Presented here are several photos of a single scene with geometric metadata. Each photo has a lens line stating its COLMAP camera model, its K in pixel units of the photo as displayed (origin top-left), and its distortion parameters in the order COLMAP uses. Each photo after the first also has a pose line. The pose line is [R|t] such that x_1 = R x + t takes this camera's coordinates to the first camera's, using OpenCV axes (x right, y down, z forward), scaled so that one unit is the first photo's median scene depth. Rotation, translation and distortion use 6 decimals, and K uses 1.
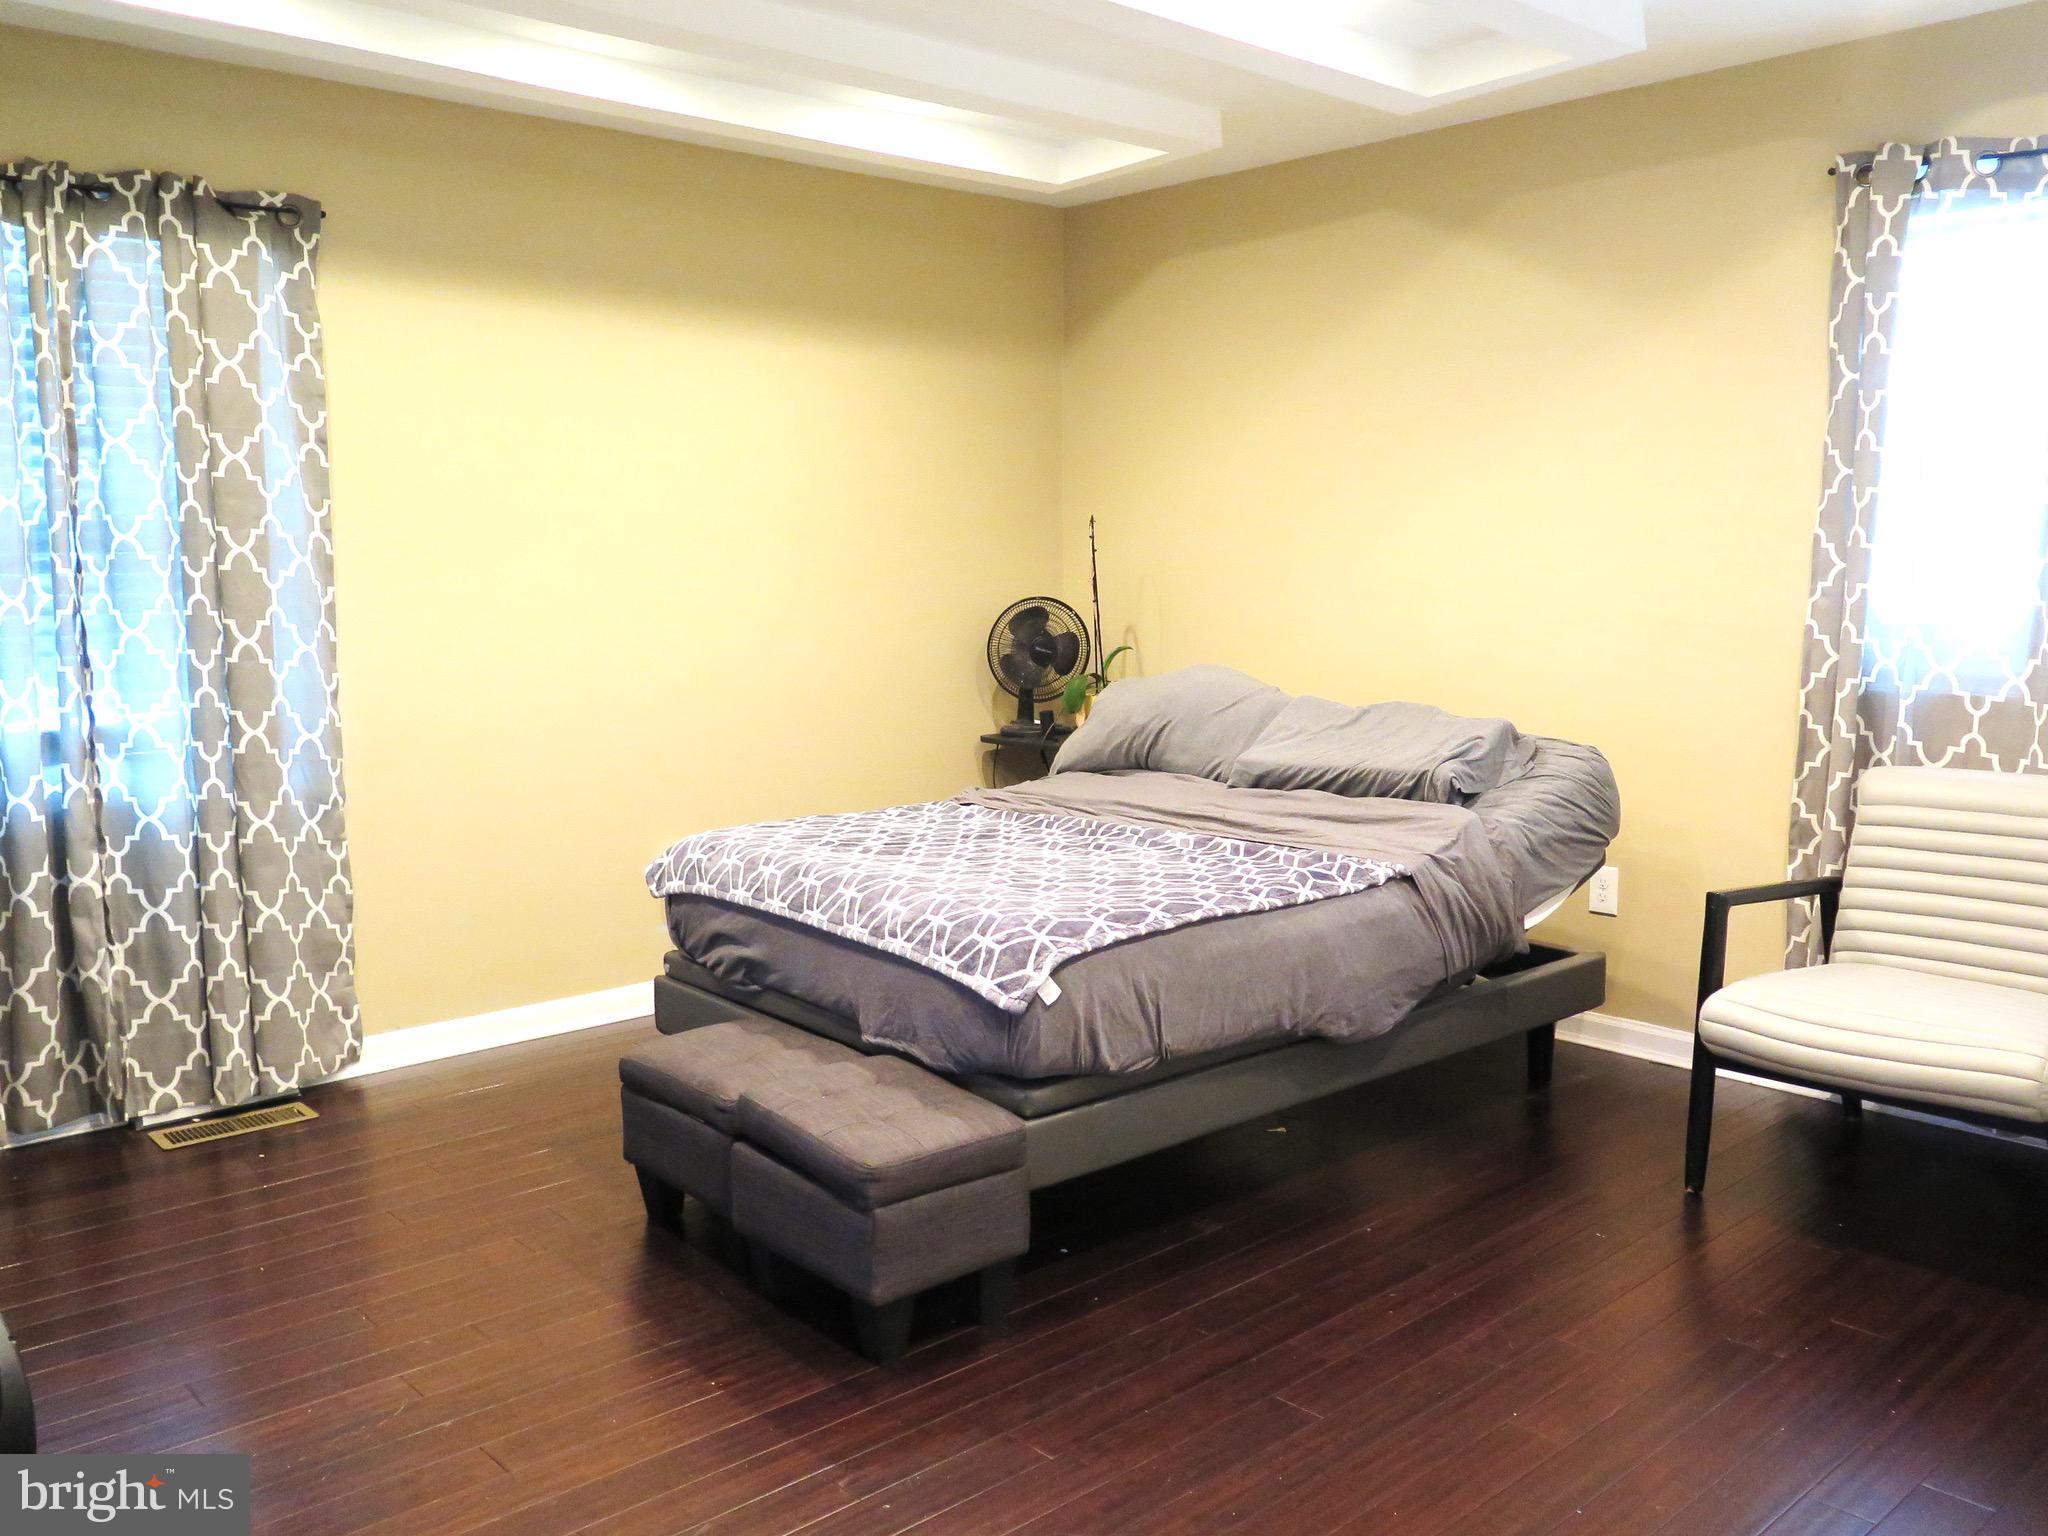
lens RADIAL K [[1713.6, 0, 1017.5], [0, 1713.6, 754.6], [0, 0, 1]] dist [-0.020999, 0.006189]
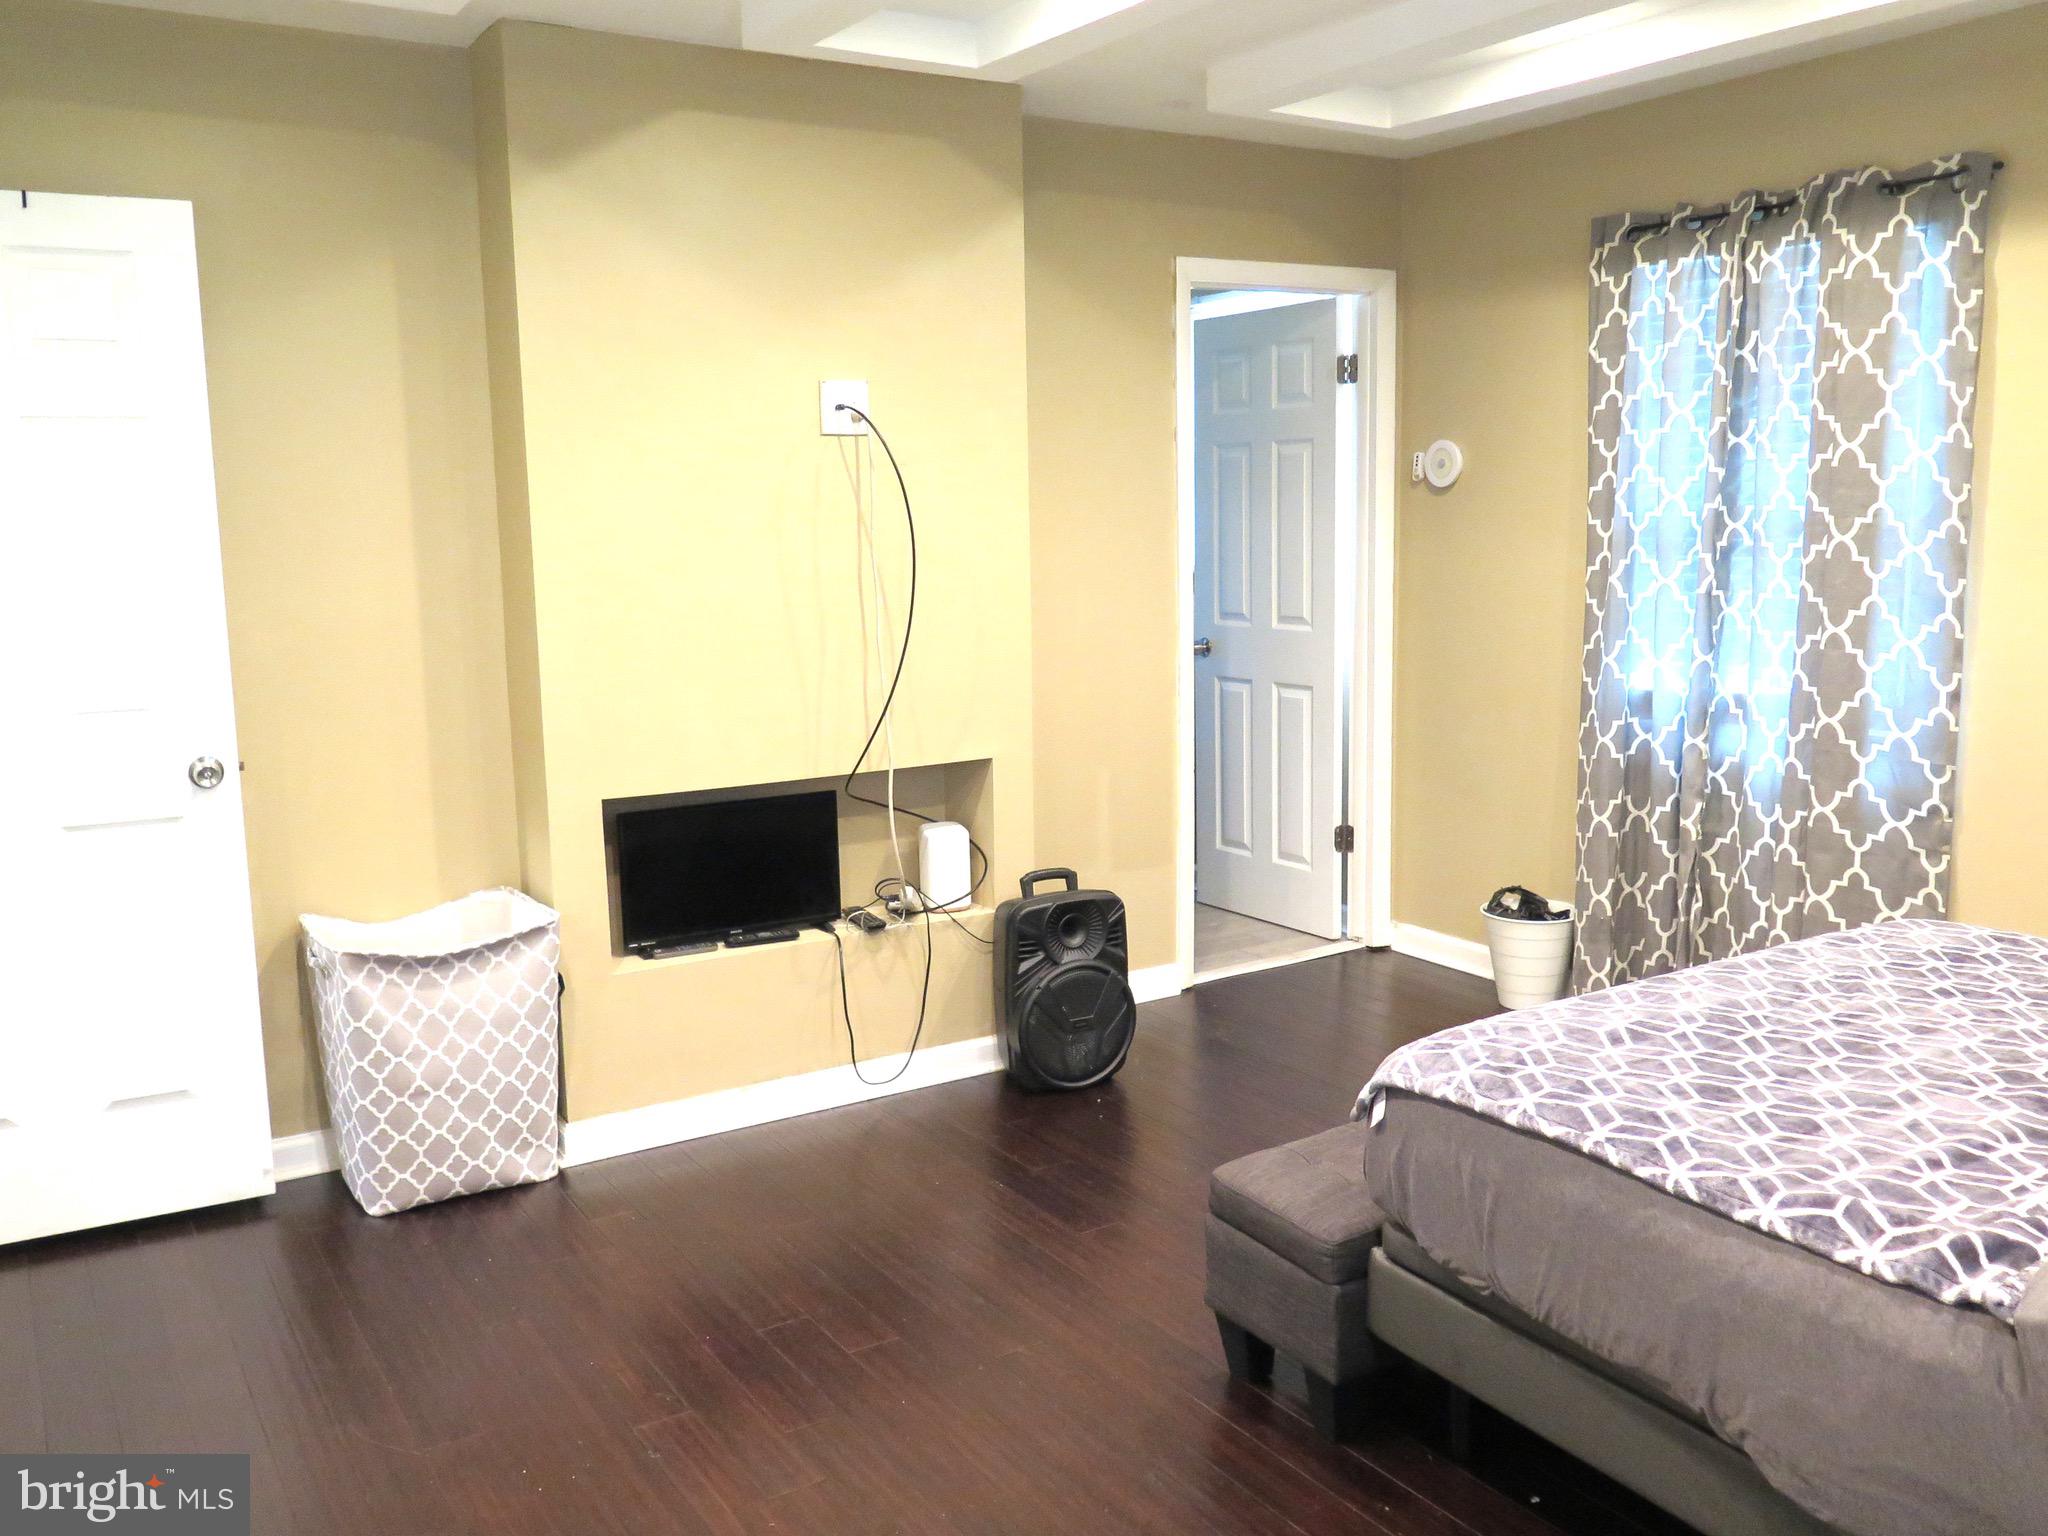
lens RADIAL K [[1713.6, 0, 1017.5], [0, 1713.6, 754.6], [0, 0, 1]] dist [-0.020999, 0.006189]
pose [[-0.184584, 0.149308, -0.971409, 0.628115], [-0.095662, 0.980970, 0.168955, -0.118721], [0.978150, 0.124113, -0.166789, 0.709929]]
